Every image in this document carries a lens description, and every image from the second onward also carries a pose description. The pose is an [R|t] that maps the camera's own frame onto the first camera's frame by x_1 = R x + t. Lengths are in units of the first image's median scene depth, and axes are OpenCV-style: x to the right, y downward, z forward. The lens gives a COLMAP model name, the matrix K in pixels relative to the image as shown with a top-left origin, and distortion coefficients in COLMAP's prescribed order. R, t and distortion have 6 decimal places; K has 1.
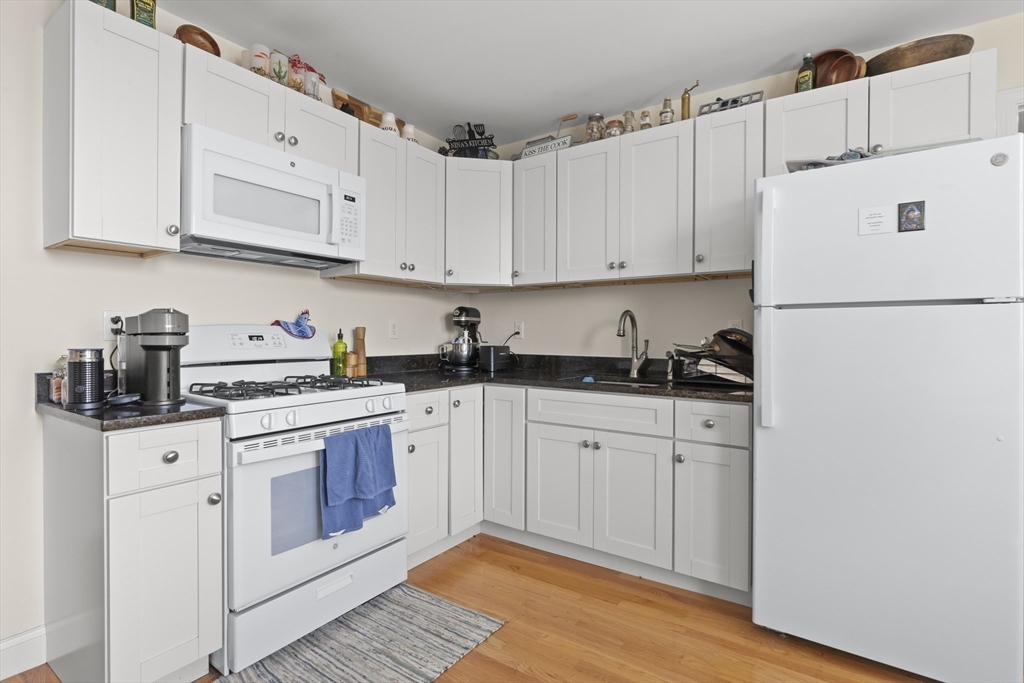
lens RADIAL K [[489.7, 0, 514.8], [0, 489.7, 337.2], [0, 0, 1]] dist [-0.003759, -0.000833]
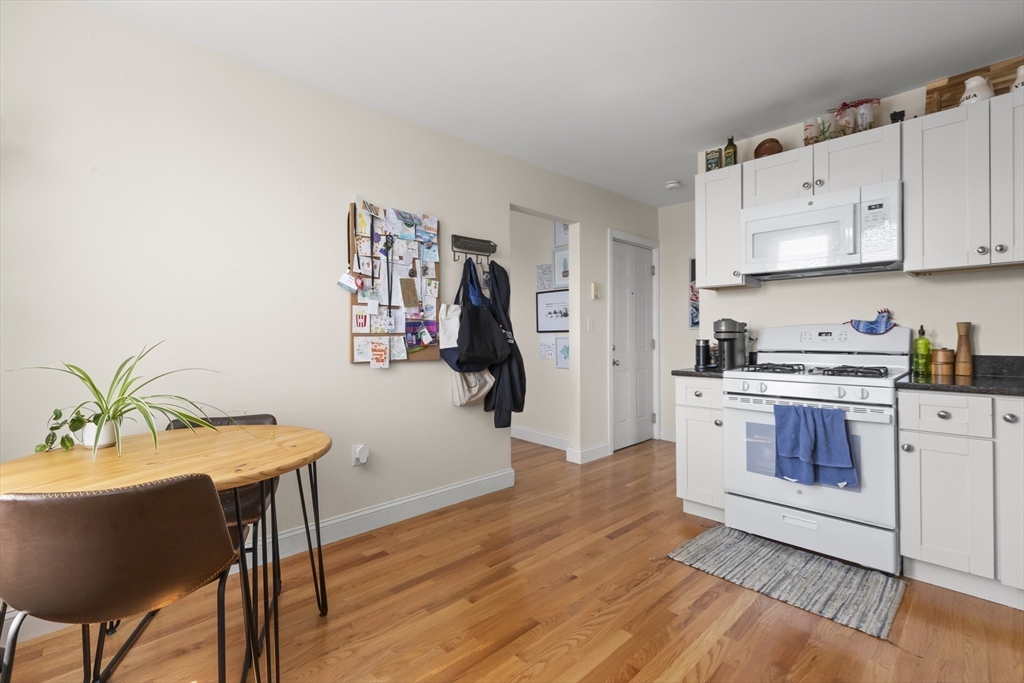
lens RADIAL K [[469.8, 0, 511.0], [0, 469.8, 339.4], [0, 0, 1]] dist [0.002612, 0.000206]
pose [[-0.205298, 0.010367, -0.978645, 0.909395], [0.002254, 0.999946, 0.010120, 0.000825], [0.978697, -0.000128, -0.205310, 0.441078]]
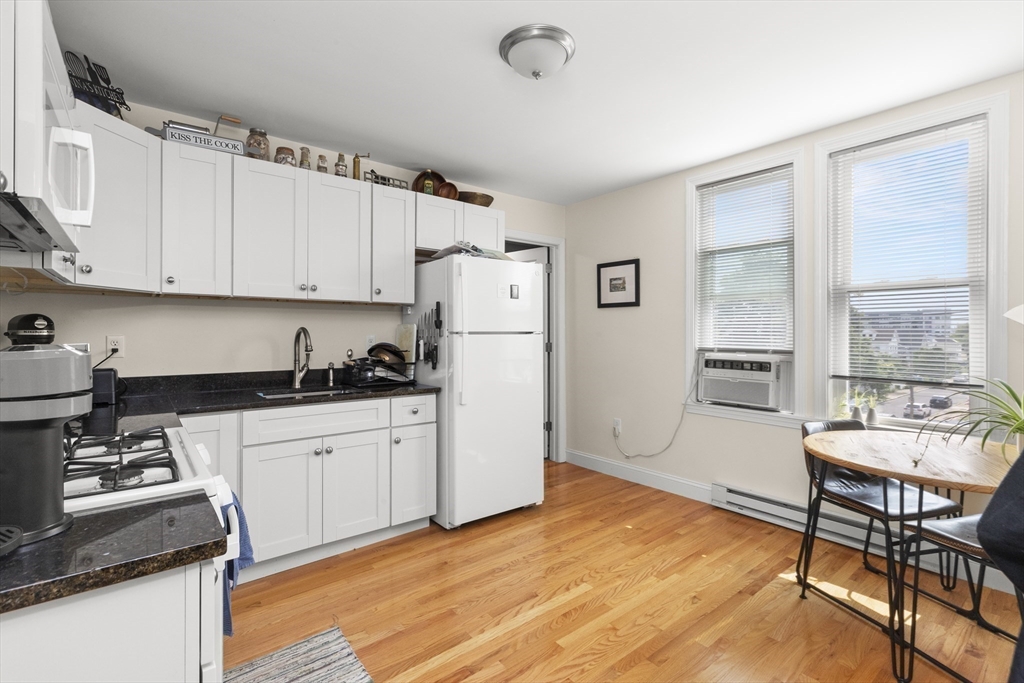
lens RADIAL K [[469.8, 0, 518.8], [0, 469.8, 334.5], [0, 0, 1]] dist [0.002612, 0.000206]
pose [[0.280687, -0.006238, 0.959779, -0.812766], [0.004284, 0.999977, 0.005247, -0.053379], [-0.959790, 0.002638, 0.280707, 0.297603]]
